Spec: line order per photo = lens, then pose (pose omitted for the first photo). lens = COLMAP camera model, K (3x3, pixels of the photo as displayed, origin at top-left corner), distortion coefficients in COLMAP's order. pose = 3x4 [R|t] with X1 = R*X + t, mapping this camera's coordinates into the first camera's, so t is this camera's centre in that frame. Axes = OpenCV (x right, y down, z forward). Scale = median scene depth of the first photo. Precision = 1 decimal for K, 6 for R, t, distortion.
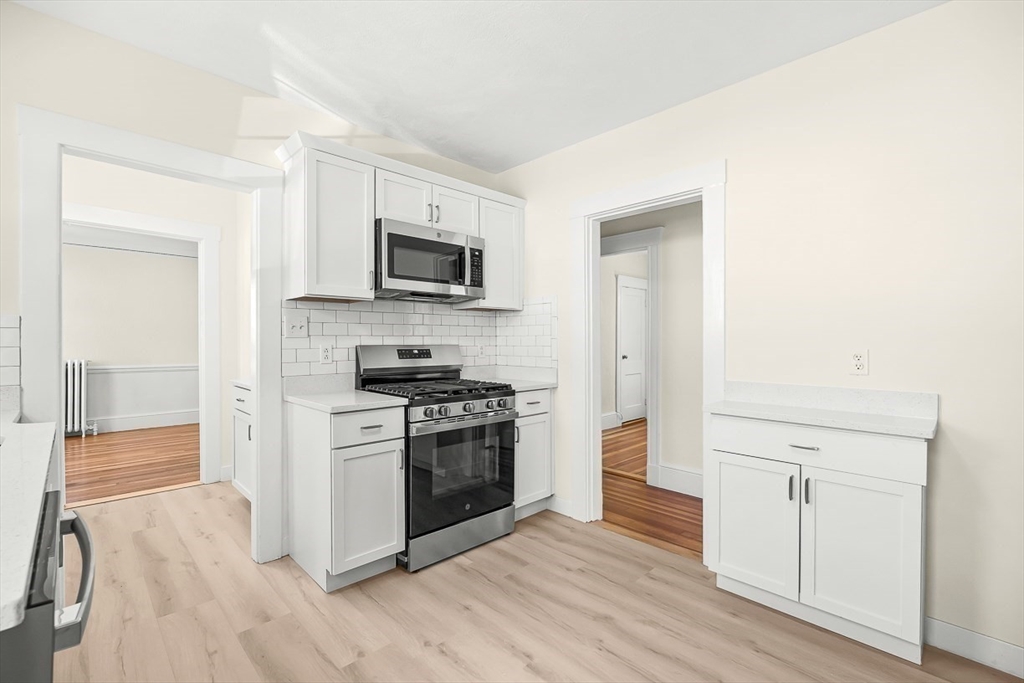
lens RADIAL K [[455.3, 0, 511.2], [0, 455.3, 337.9], [0, 0, 1]] dist [-0.003914, -0.000294]
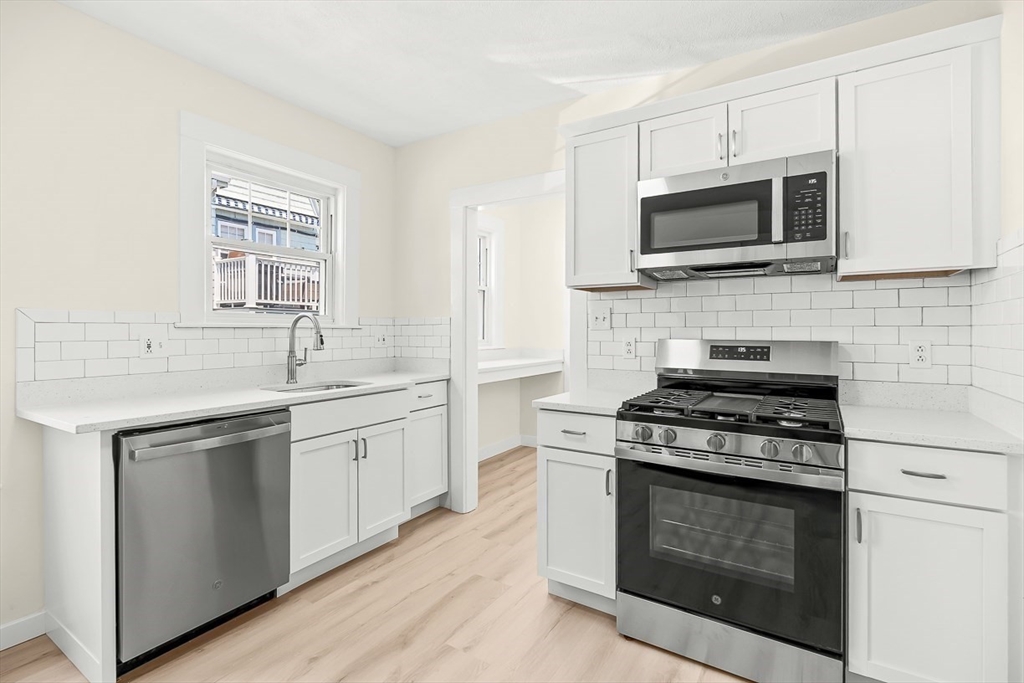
lens RADIAL K [[480.6, 0, 511.2], [0, 480.6, 326.3], [0, 0, 1]] dist [-0.000256, -0.000130]
pose [[0.230705, -0.006363, -0.973003, 0.478498], [0.003892, 0.999977, -0.005616, -0.002811], [0.973016, -0.002491, 0.230725, 0.565174]]
